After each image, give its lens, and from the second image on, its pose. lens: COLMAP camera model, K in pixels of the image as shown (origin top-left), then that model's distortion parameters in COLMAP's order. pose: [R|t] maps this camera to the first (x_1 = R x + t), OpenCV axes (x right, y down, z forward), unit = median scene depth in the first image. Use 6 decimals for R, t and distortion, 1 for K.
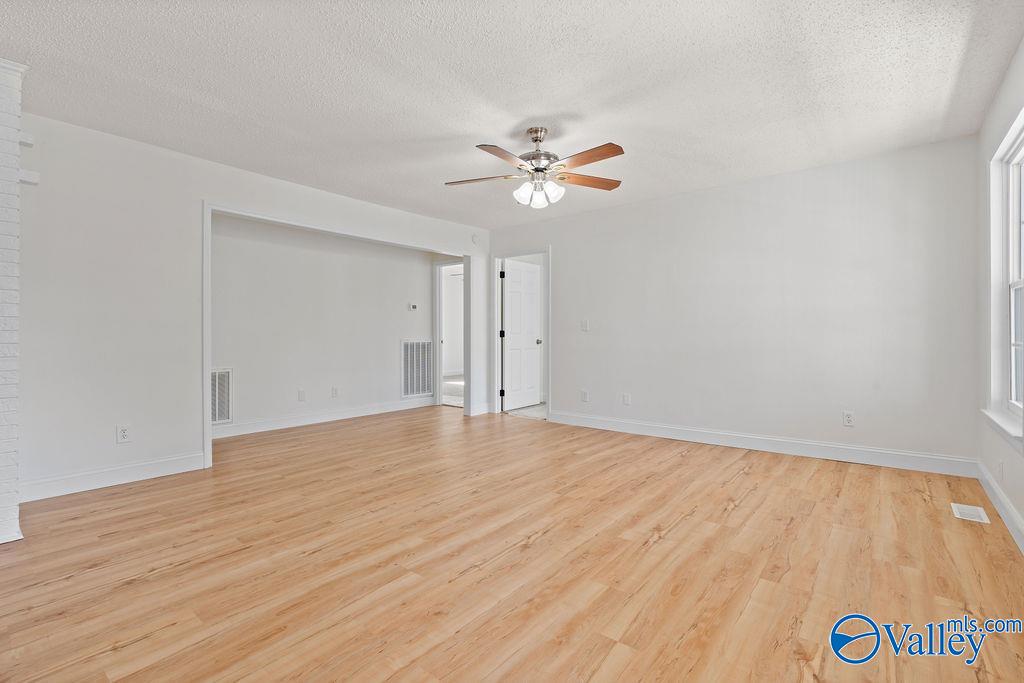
lens RADIAL K [[470.5, 0, 509.6], [0, 470.5, 335.4], [0, 0, 1]] dist [-0.014432, 0.000109]
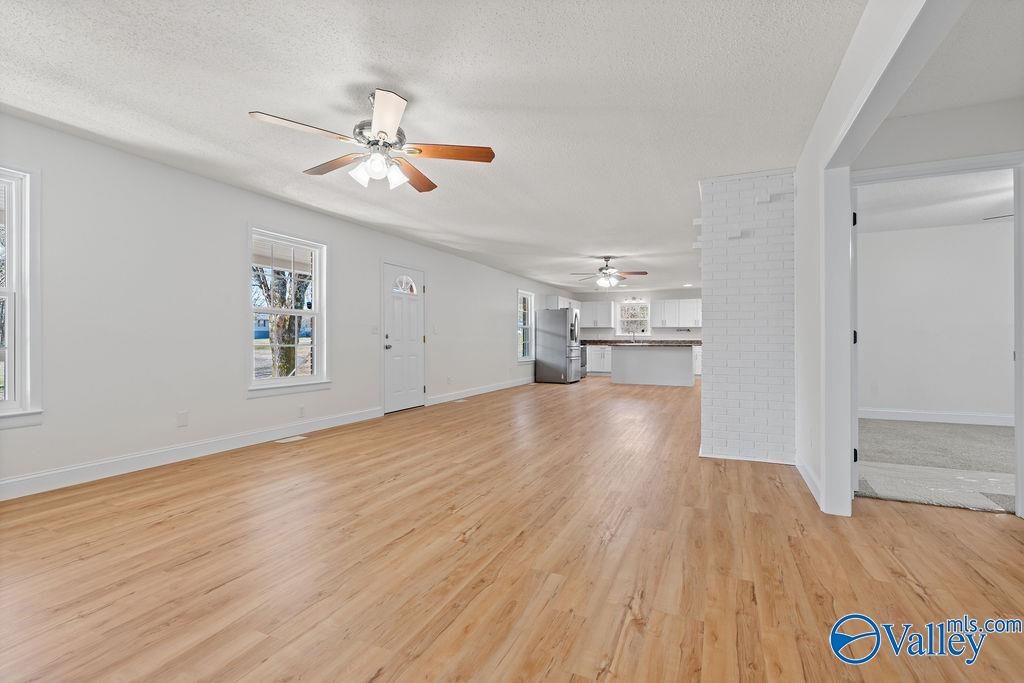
lens RADIAL K [[470.5, 0, 509.7], [0, 470.5, 338.4], [0, 0, 1]] dist [-0.014432, 0.000109]
pose [[-0.966795, 0.000590, -0.255551, 0.028839], [-0.000252, 0.999995, 0.003264, -0.001556], [0.255552, 0.003220, -0.966790, 1.060217]]
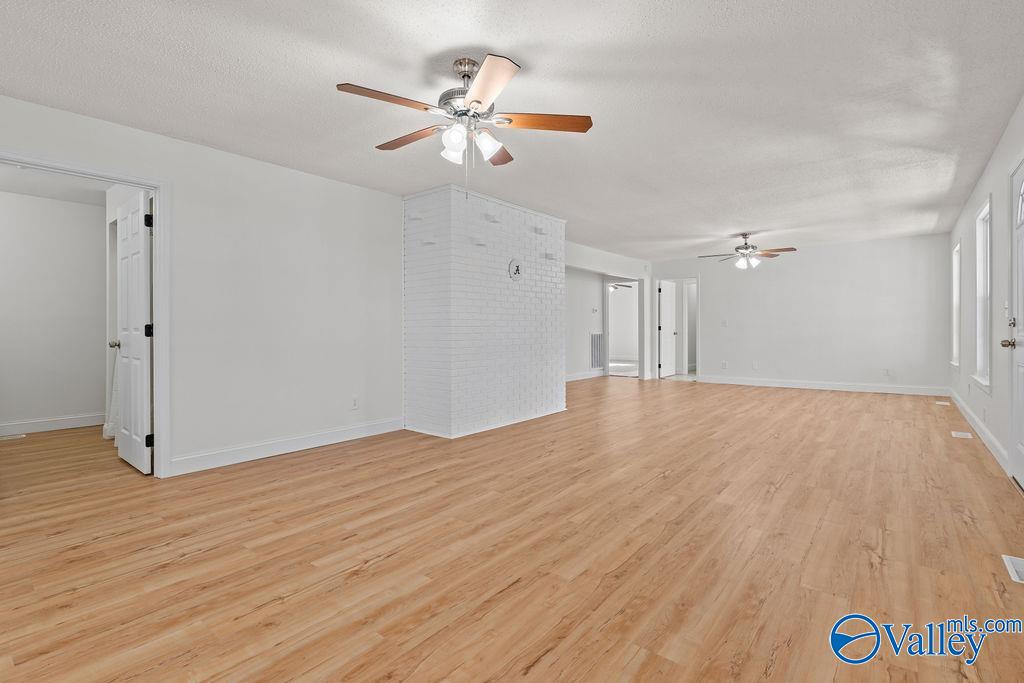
lens RADIAL K [[470.5, 0, 517.1], [0, 470.5, 339.8], [0, 0, 1]] dist [-0.014432, 0.000109]
pose [[0.999979, 0.001063, -0.006461, -0.521299], [-0.000915, 0.999737, 0.022929, -0.001157], [0.006484, -0.022922, 0.999716, -0.614557]]
